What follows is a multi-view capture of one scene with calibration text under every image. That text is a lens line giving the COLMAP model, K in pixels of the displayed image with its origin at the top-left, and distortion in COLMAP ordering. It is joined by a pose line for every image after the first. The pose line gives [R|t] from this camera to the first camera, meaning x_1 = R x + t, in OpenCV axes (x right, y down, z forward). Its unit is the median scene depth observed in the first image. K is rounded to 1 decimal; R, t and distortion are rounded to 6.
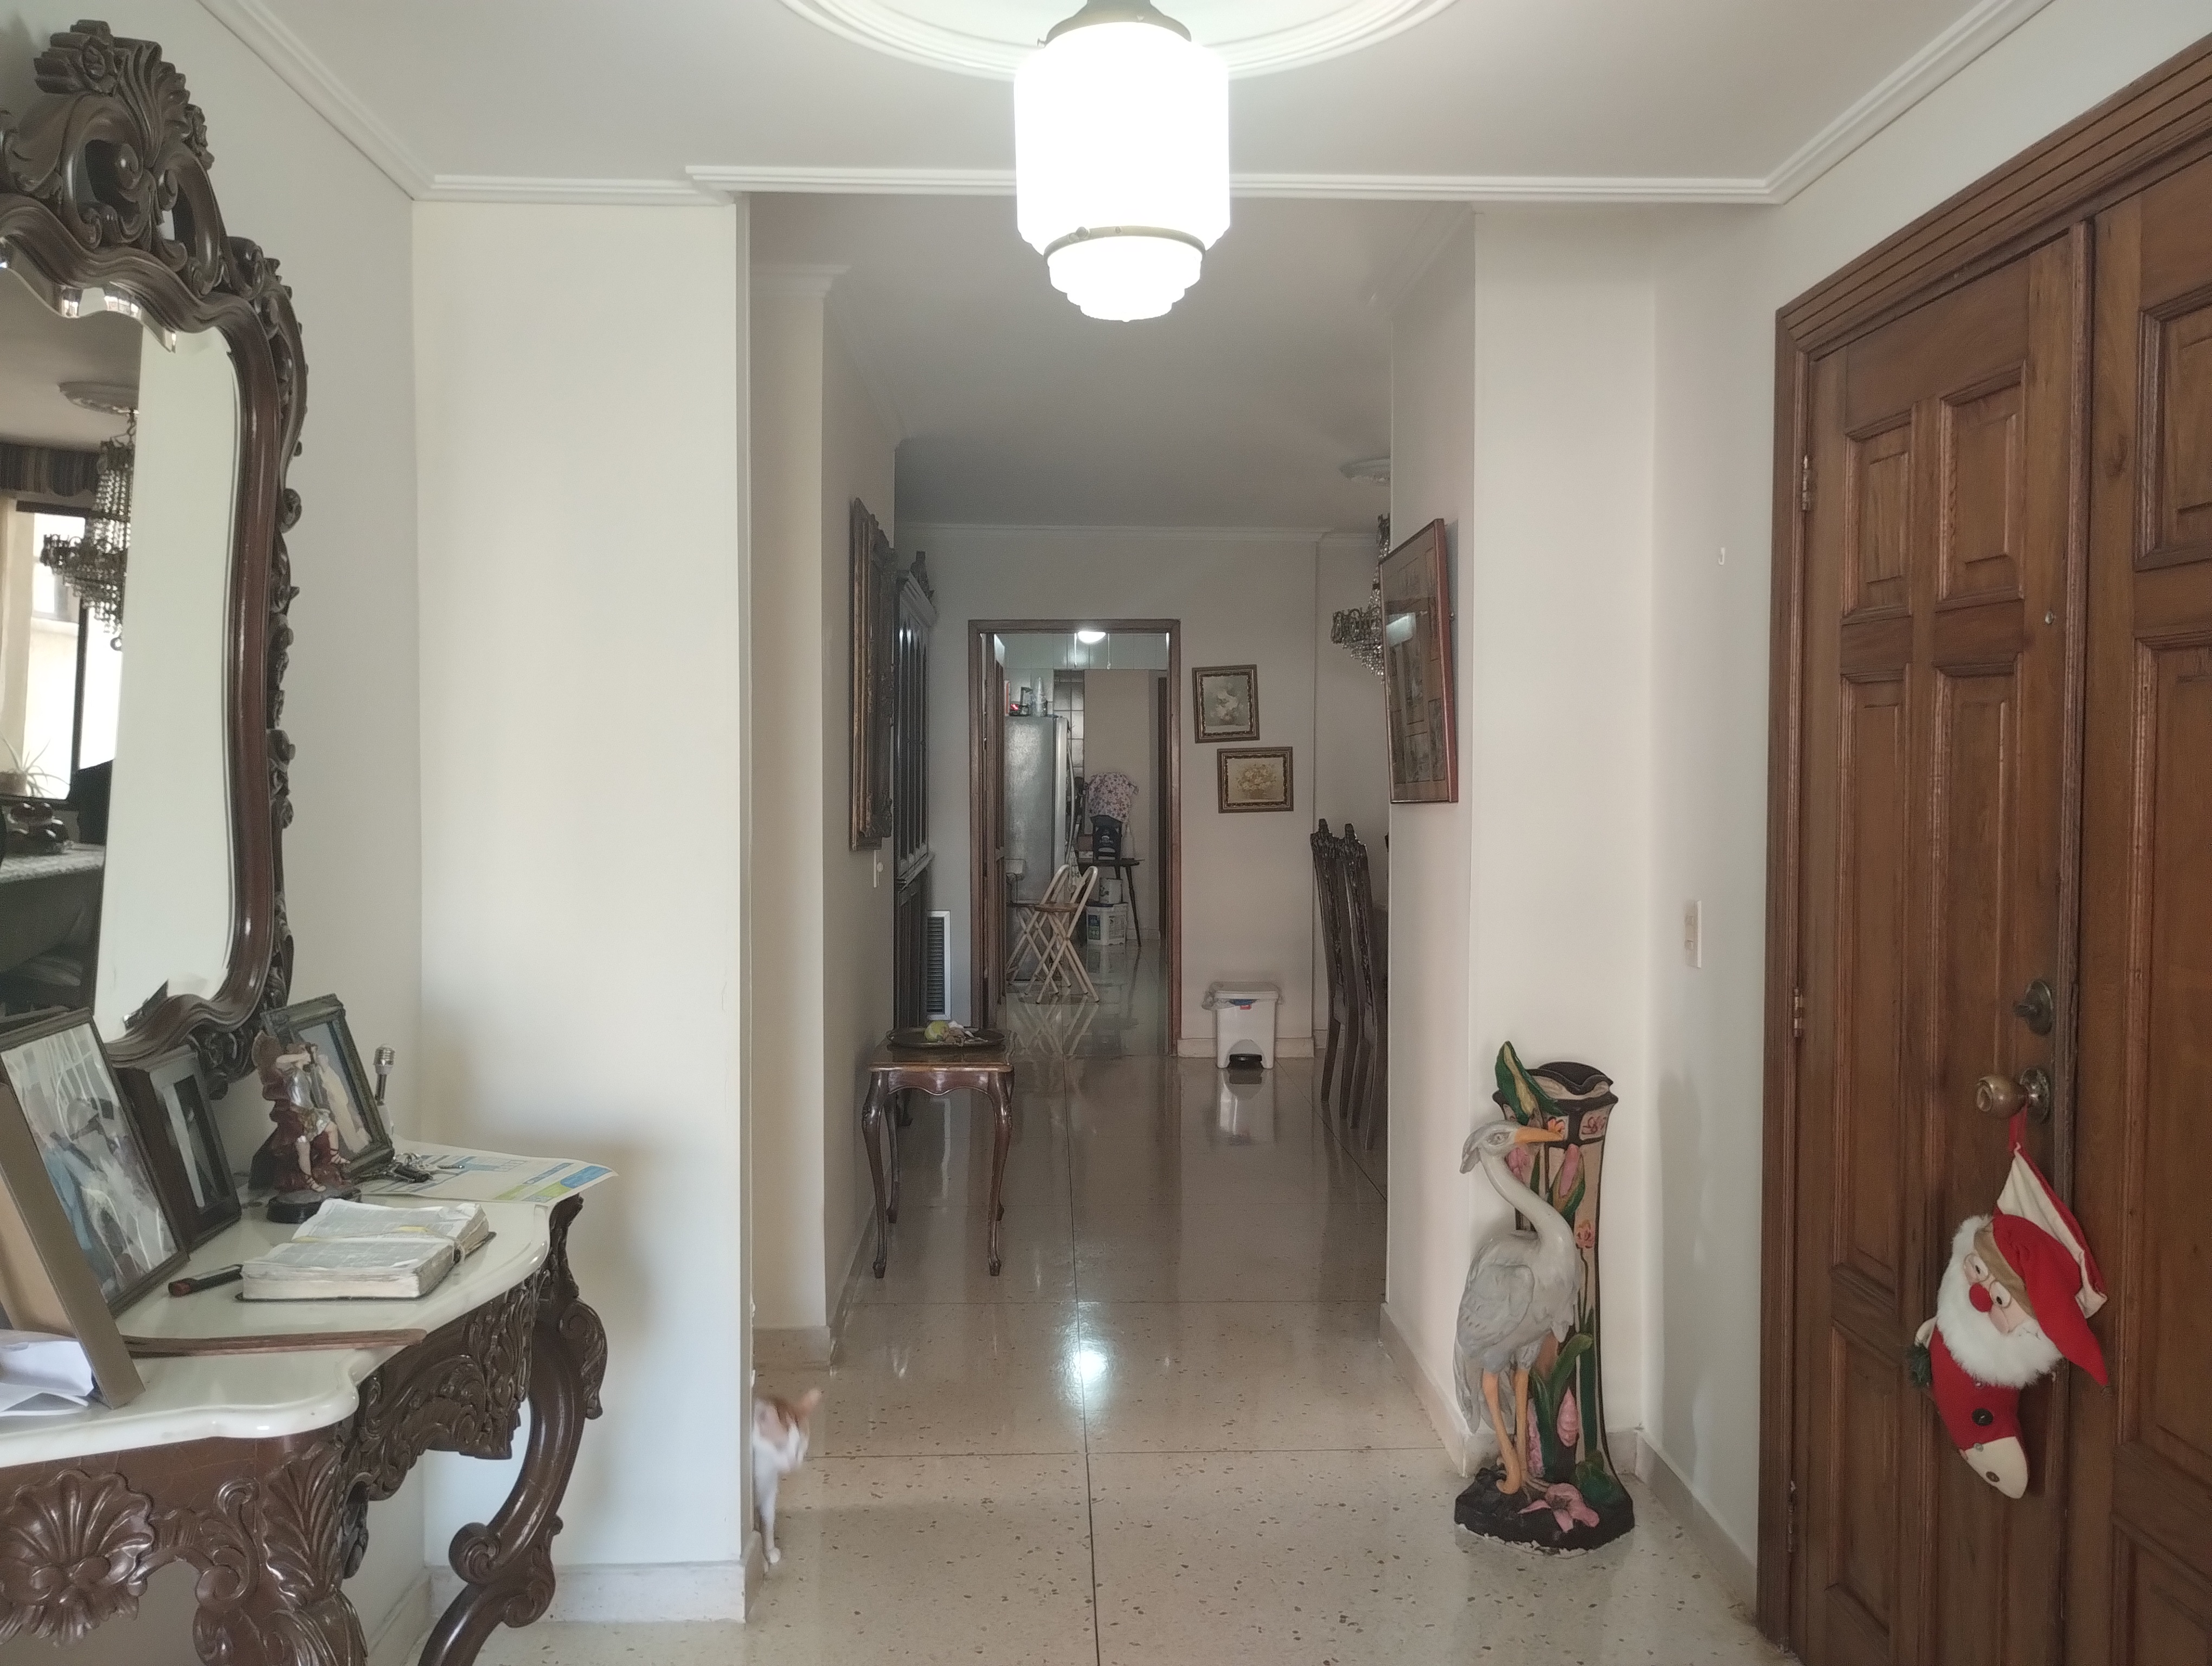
lens RADIAL K [[1844.4, 0, 1105.6], [0, 1844.4, 829.6], [0, 0, 1]] dist [0.037768, -0.005147]
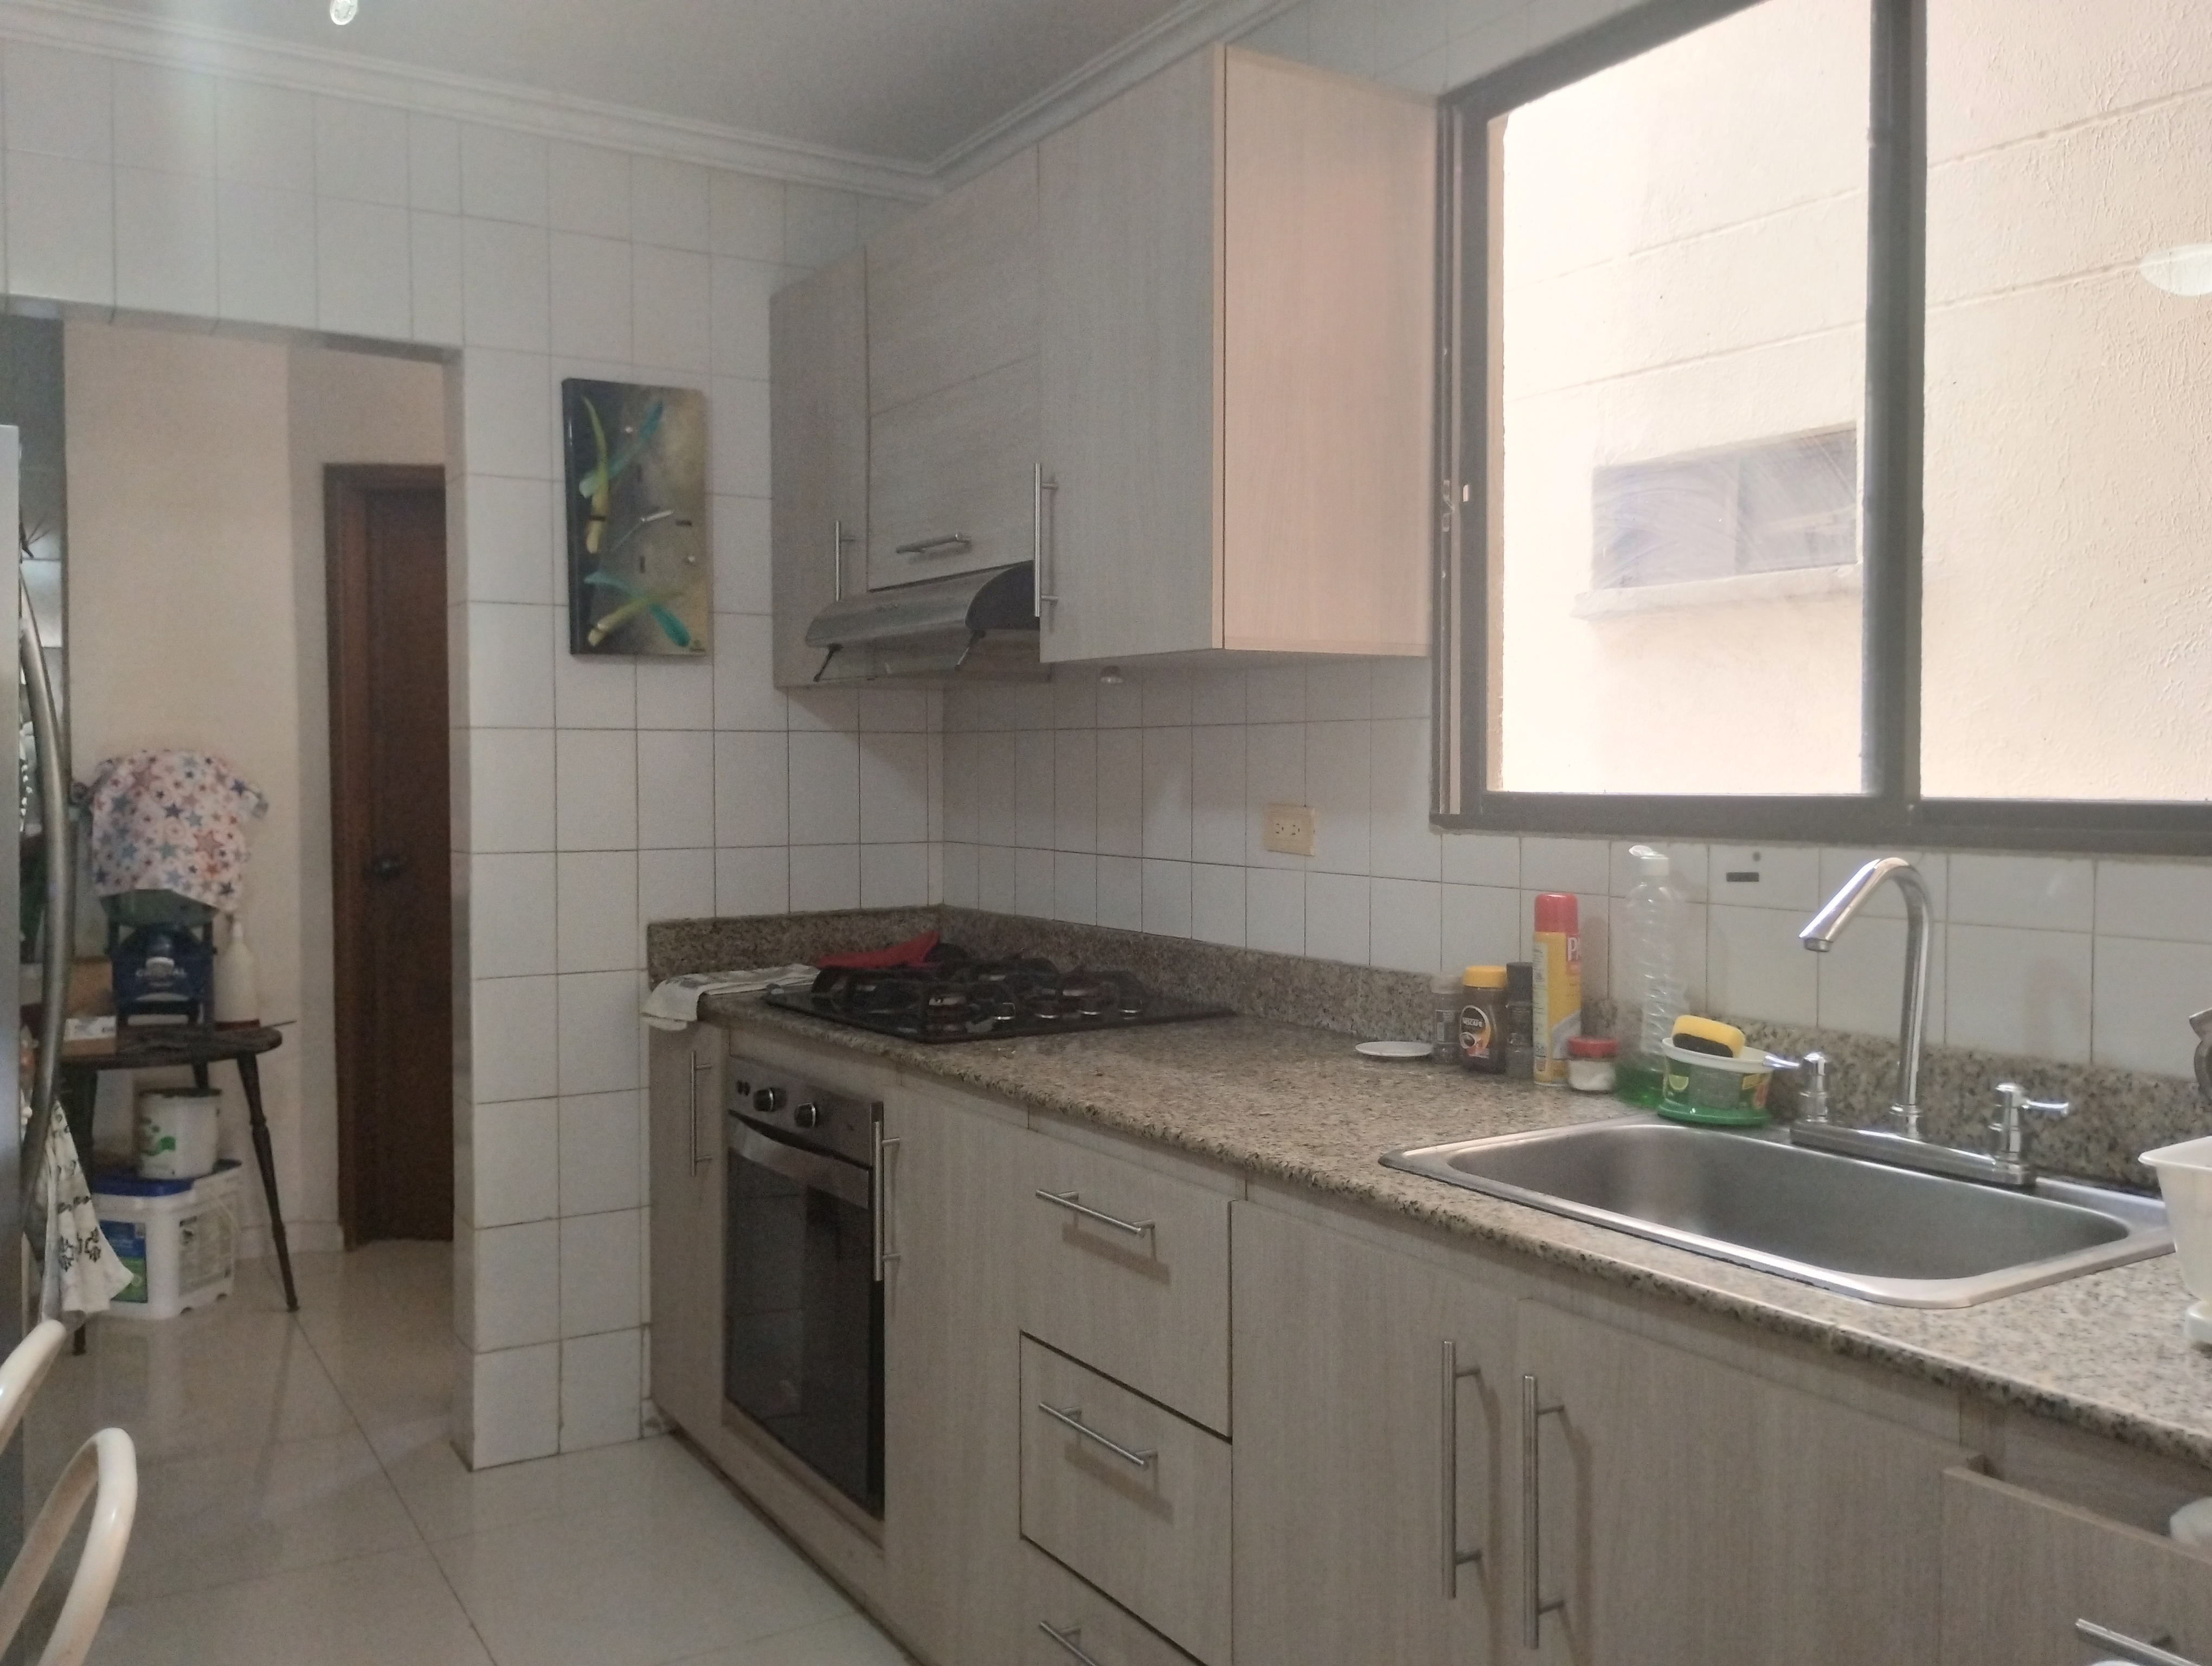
lens RADIAL K [[1844.4, 0, 1110.9], [0, 1844.4, 831.9], [0, 0, 1]] dist [0.037768, -0.005147]
pose [[0.866180, -0.020650, 0.499304, -0.027286], [0.017381, 0.999786, 0.011197, -0.028985], [-0.499429, -0.001021, 0.866354, 1.056903]]
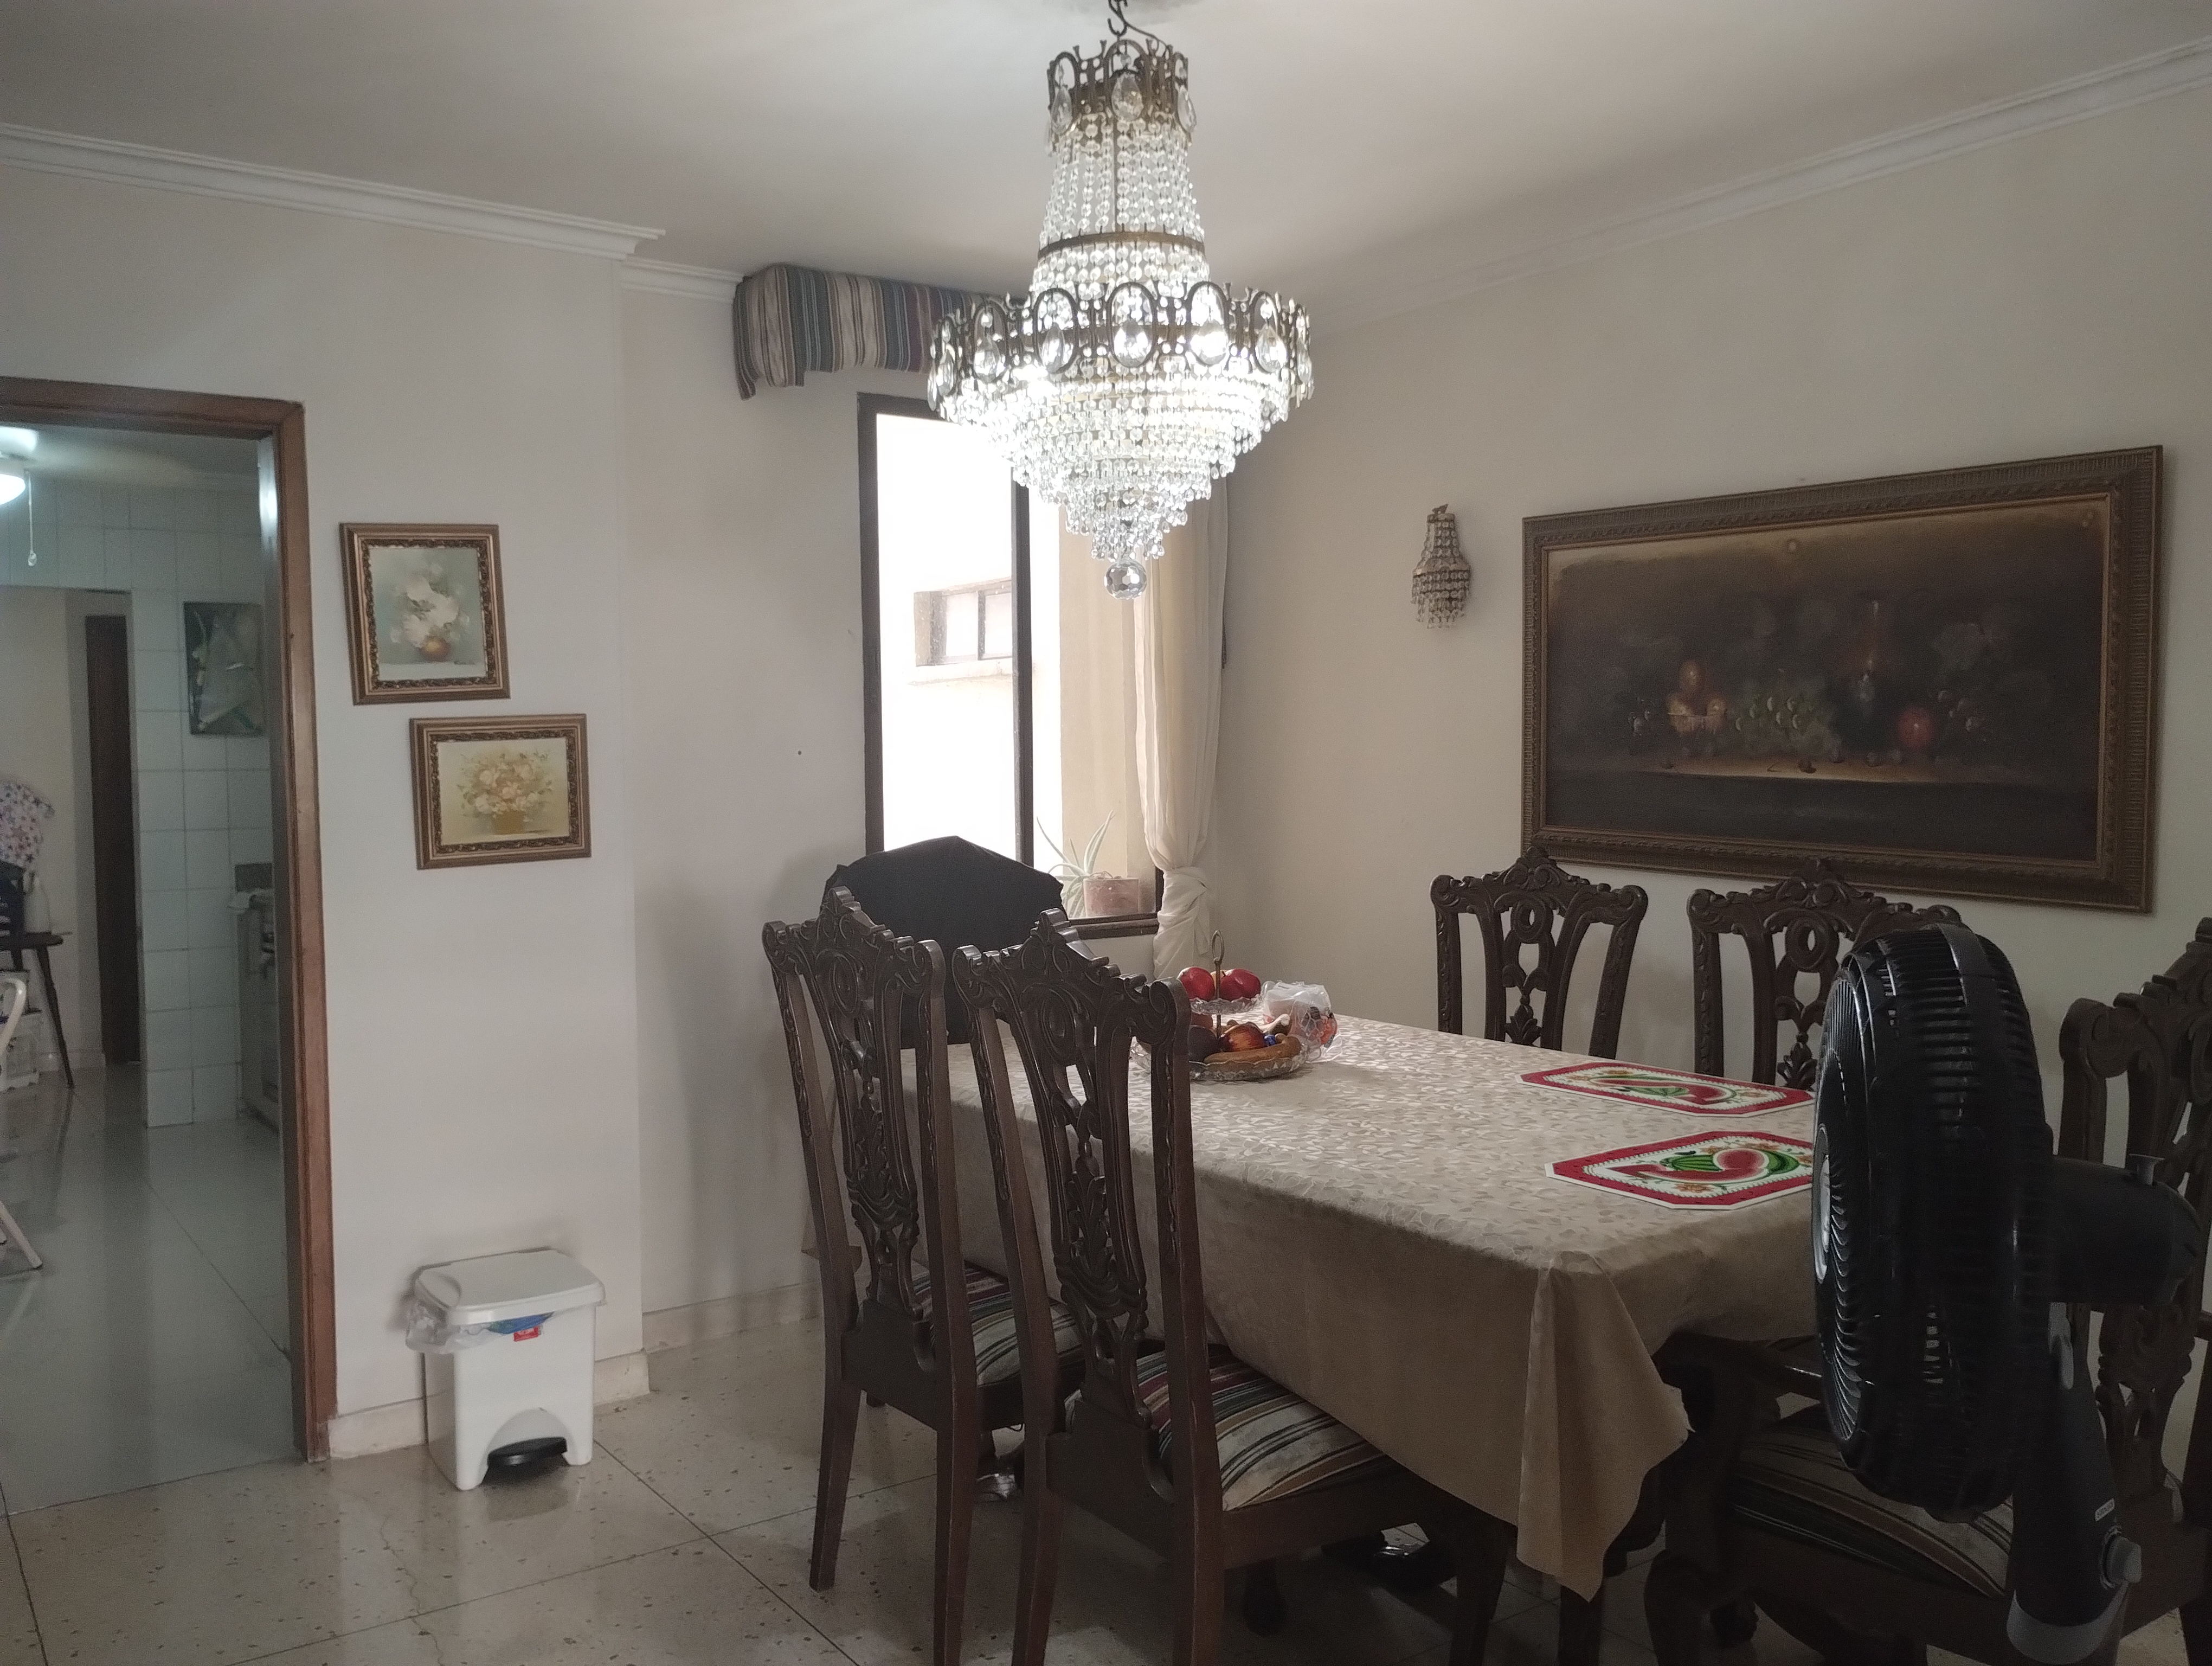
lens RADIAL K [[1844.4, 0, 1102.6], [0, 1844.4, 825.9], [0, 0, 1]] dist [0.037768, -0.005147]
pose [[0.839704, -0.031656, 0.542120, -0.037642], [0.033099, 0.999427, 0.007092, -0.016740], [-0.542034, 0.011988, 0.840271, 0.555263]]
